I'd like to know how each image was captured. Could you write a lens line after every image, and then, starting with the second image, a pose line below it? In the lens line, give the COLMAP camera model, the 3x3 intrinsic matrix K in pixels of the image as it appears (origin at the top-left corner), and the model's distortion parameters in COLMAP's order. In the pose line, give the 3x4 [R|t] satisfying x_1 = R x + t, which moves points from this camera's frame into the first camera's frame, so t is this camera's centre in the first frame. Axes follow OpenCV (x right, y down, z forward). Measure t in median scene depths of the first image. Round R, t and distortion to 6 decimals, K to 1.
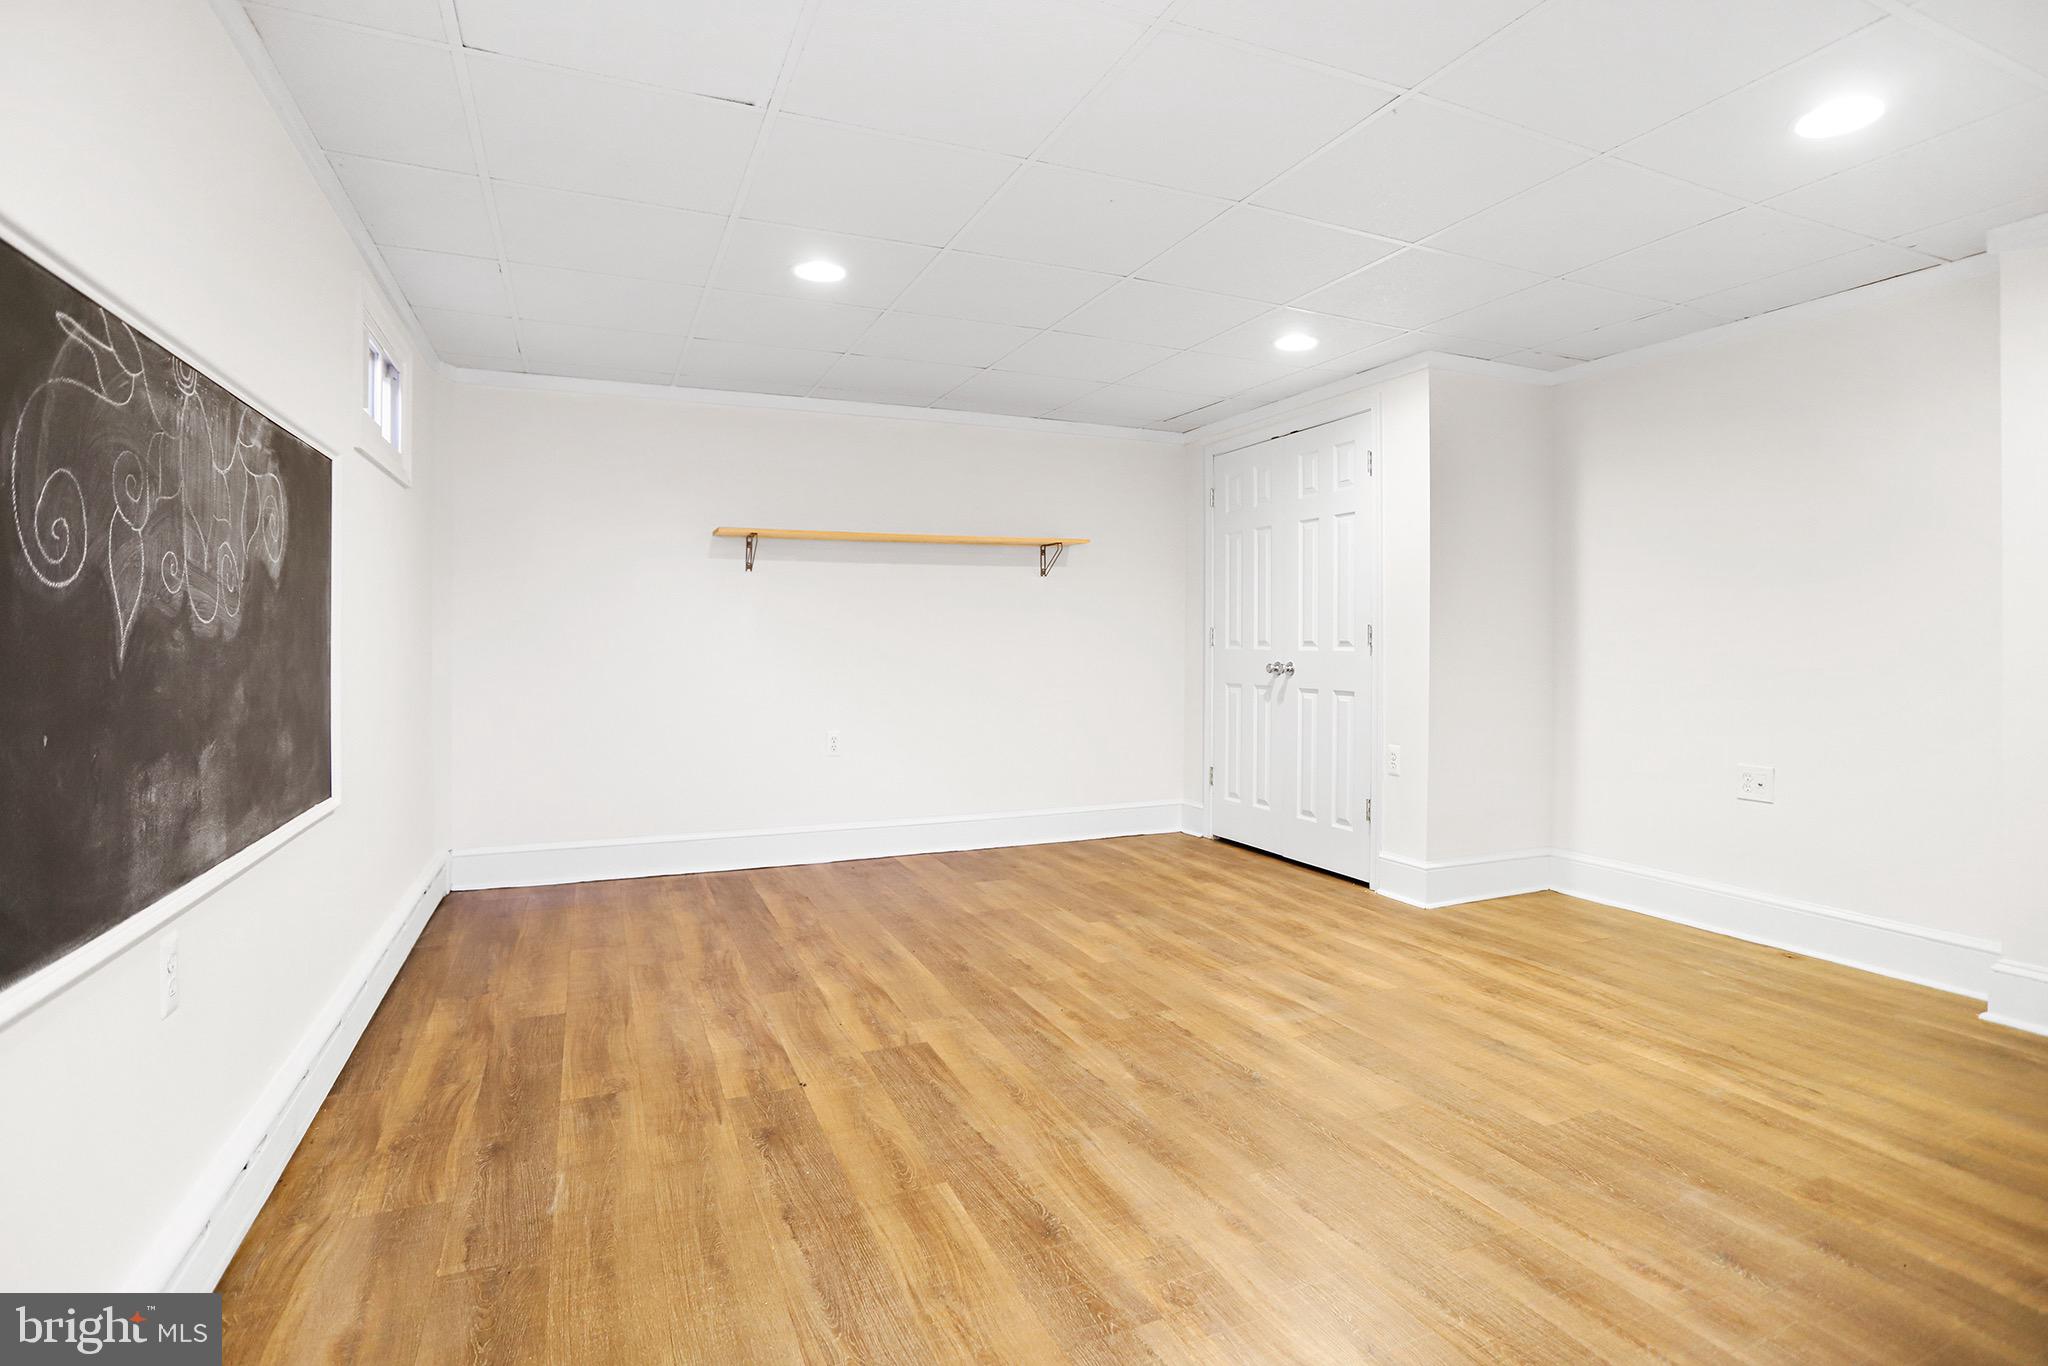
lens RADIAL K [[1024.4, 0, 1034.9], [0, 1024.4, 676.7], [0, 0, 1]] dist [-0.033614, 0.011808]
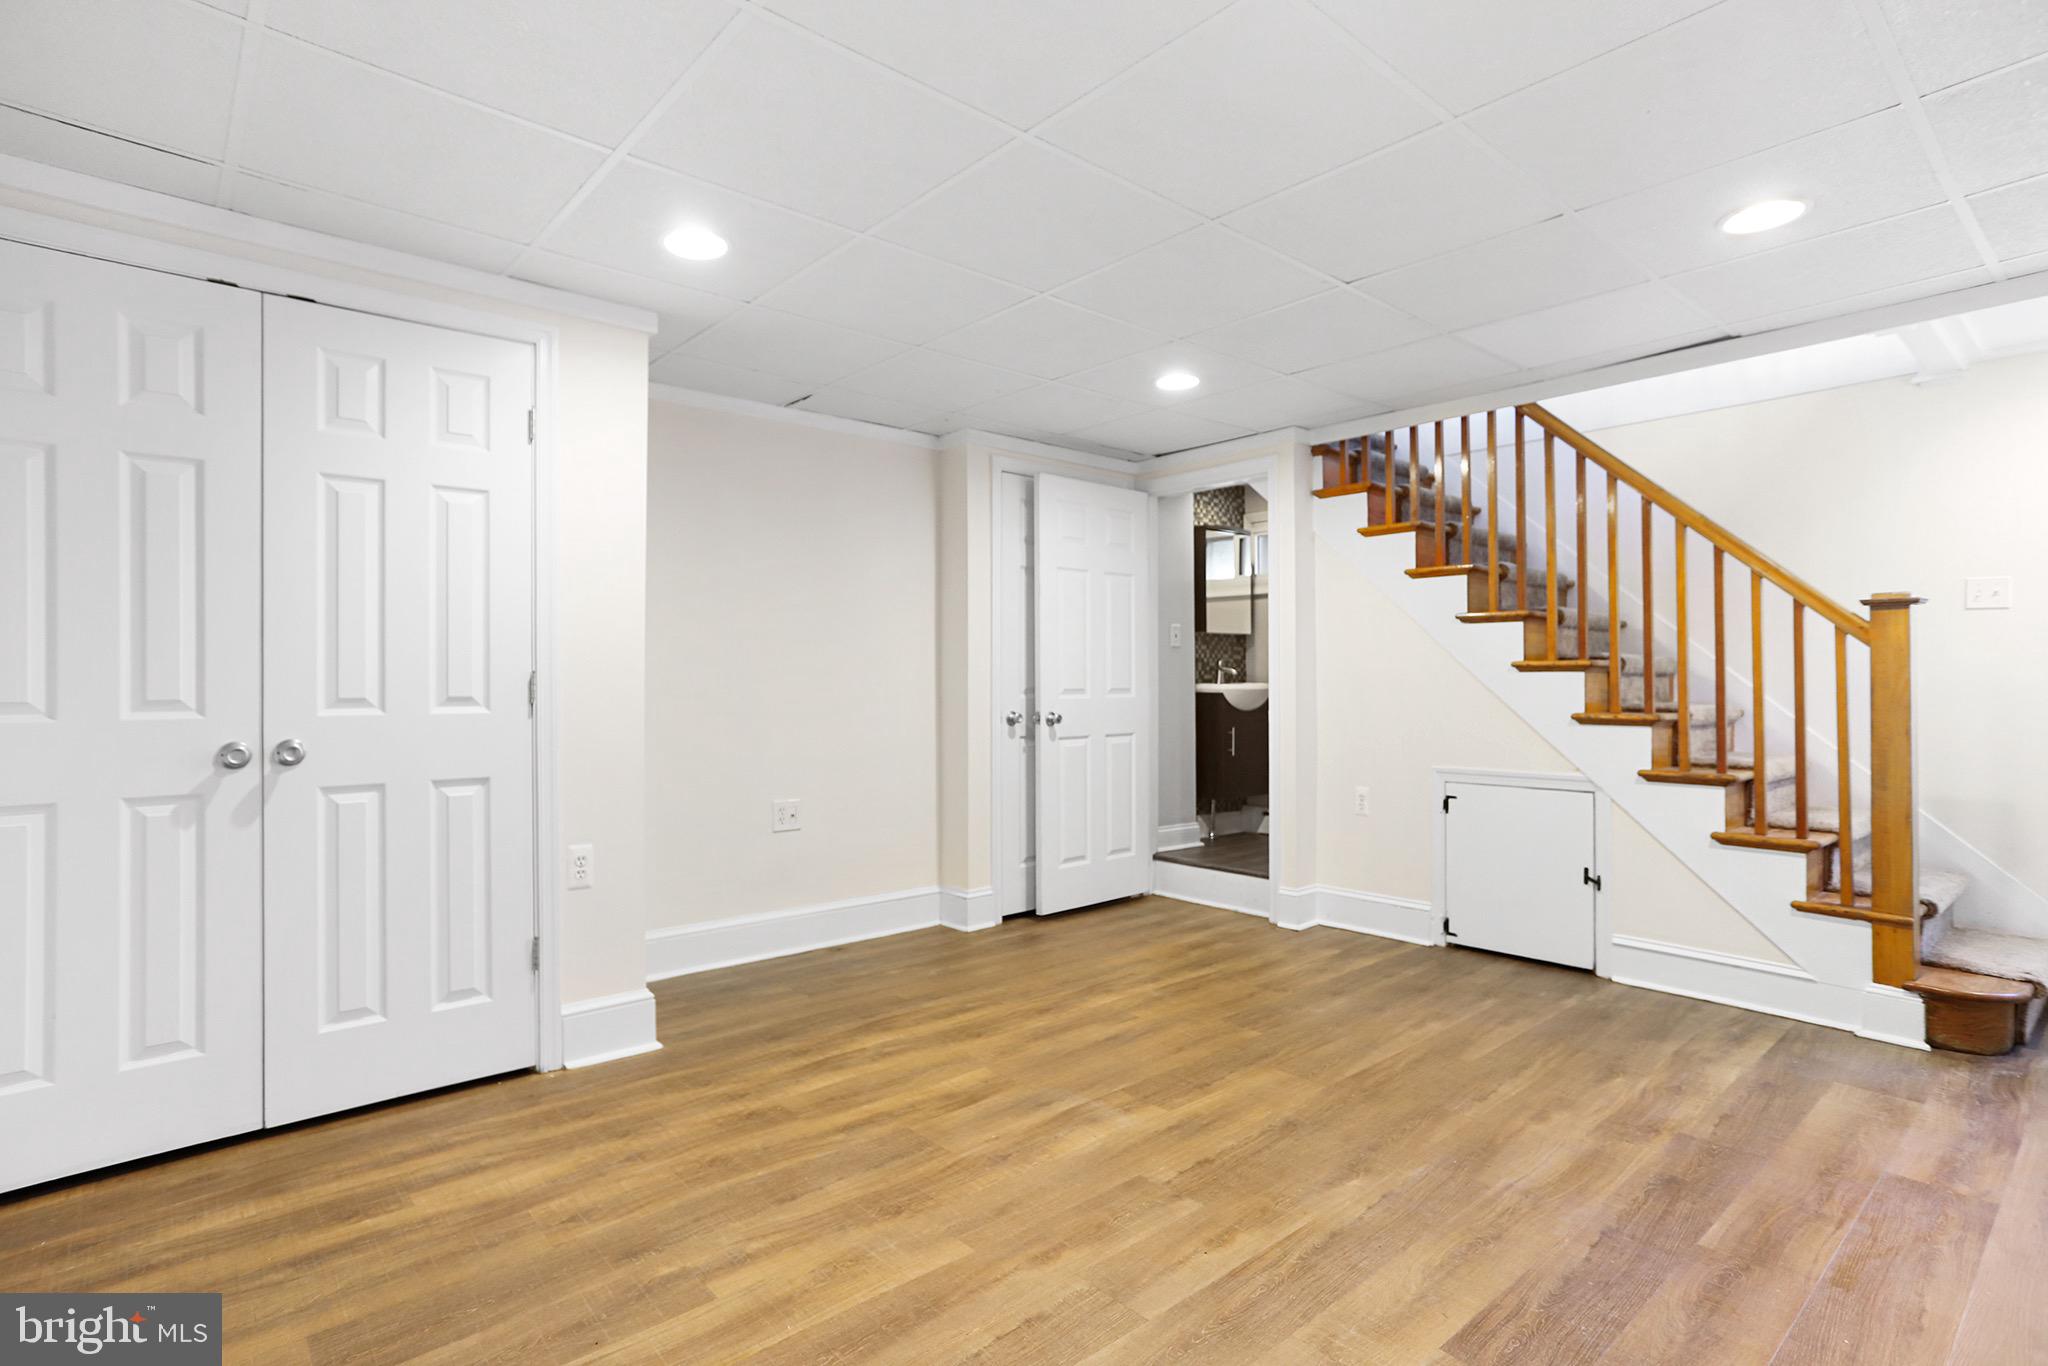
lens RADIAL K [[1024.4, 0, 1024.1], [0, 1024.4, 673.0], [0, 0, 1]] dist [-0.033614, 0.011808]
pose [[-0.291479, 0.018351, 0.956401, -0.566215], [0.048411, 0.998818, -0.004411, -0.045462], [-0.955351, 0.045015, -0.292023, 1.287787]]
